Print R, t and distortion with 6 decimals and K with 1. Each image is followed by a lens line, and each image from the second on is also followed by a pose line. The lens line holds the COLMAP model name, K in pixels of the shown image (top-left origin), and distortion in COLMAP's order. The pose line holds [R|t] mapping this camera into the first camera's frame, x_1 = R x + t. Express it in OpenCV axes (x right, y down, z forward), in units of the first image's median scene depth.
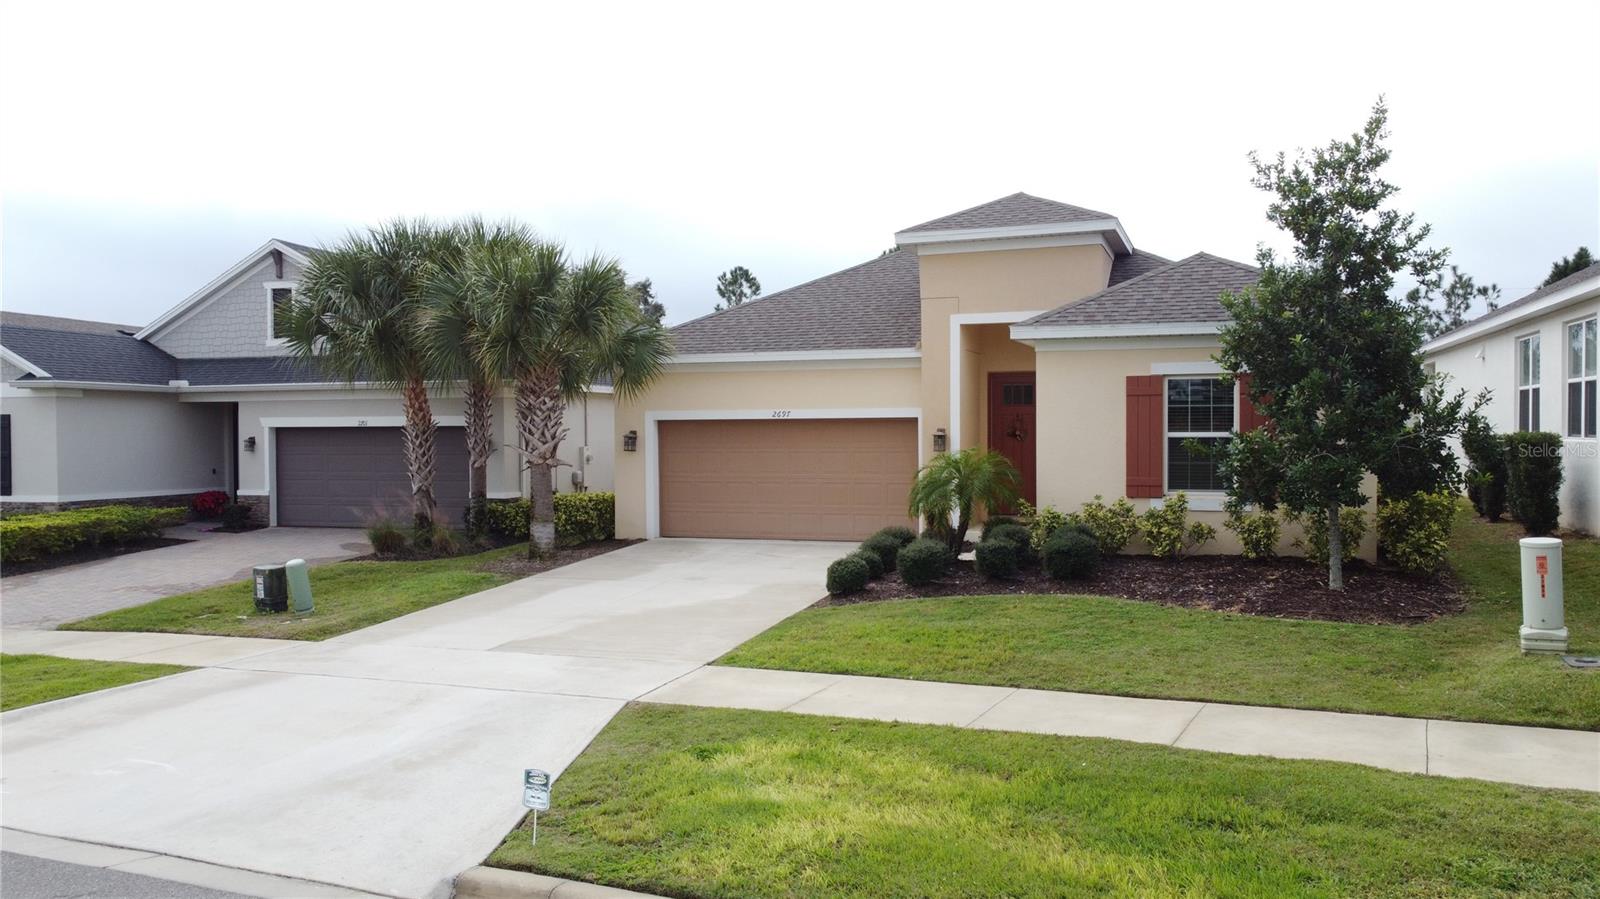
lens RADIAL K [[1210.3, 0, 800.0], [0, 1210.3, 449.5], [0, 0, 1]] dist [0.007479, -0.010698]
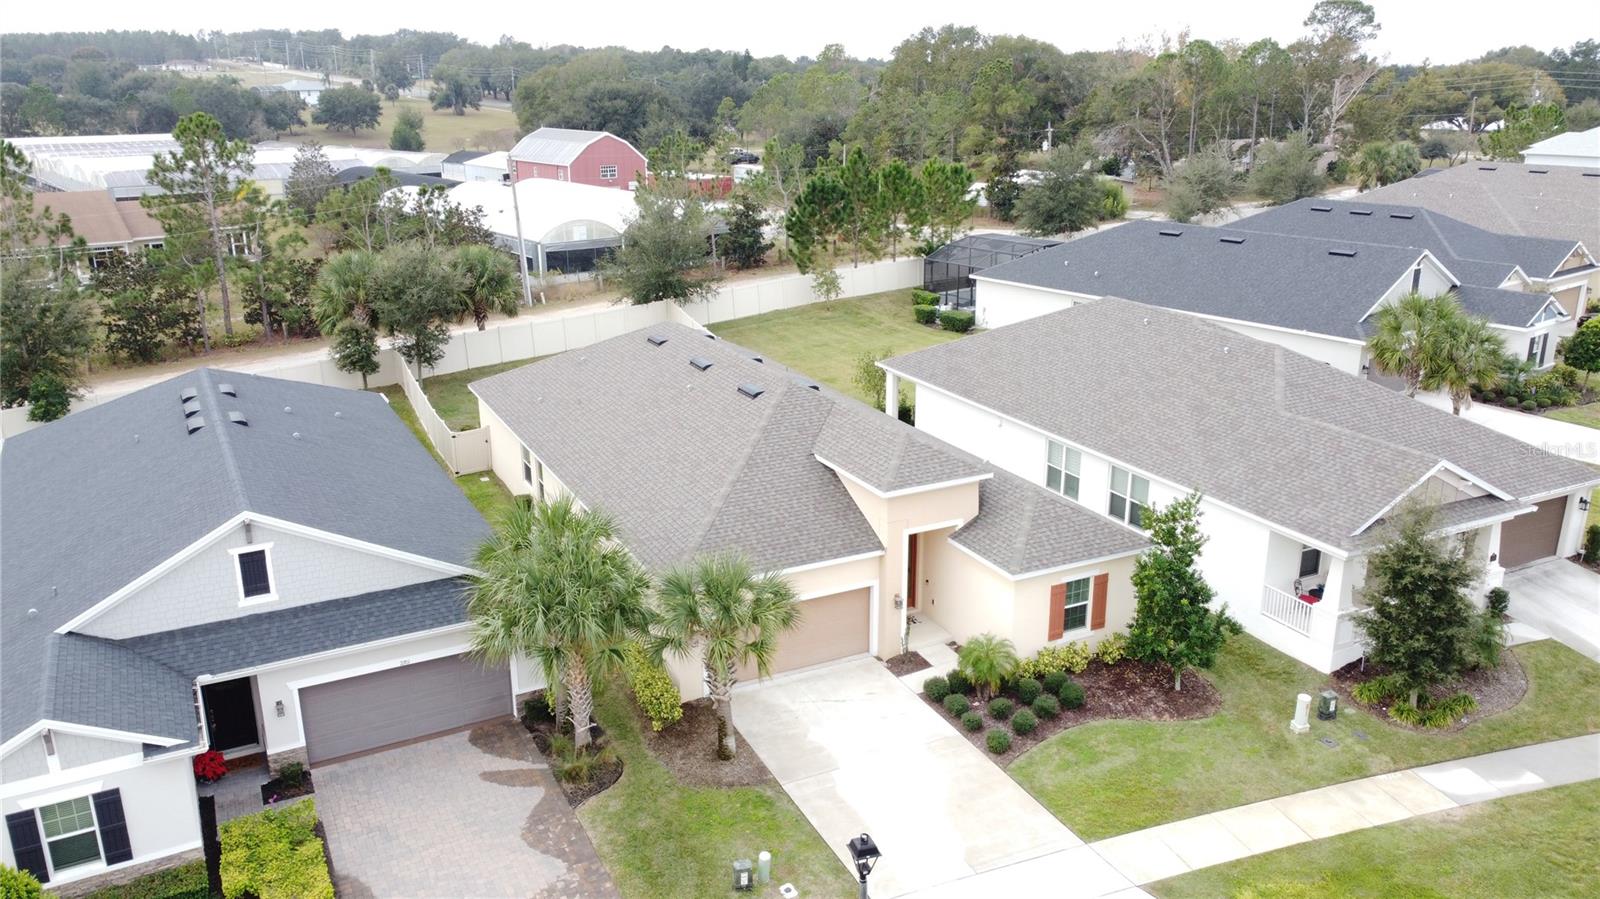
lens RADIAL K [[1210.3, 0, 800.0], [0, 1210.3, 449.5], [0, 0, 1]] dist [0.007479, -0.010698]
pose [[0.700262, -0.210886, 0.682027, -1.091588], [0.011913, 0.958691, 0.284200, -0.696198], [-0.713787, -0.190889, 0.673847, 0.008711]]
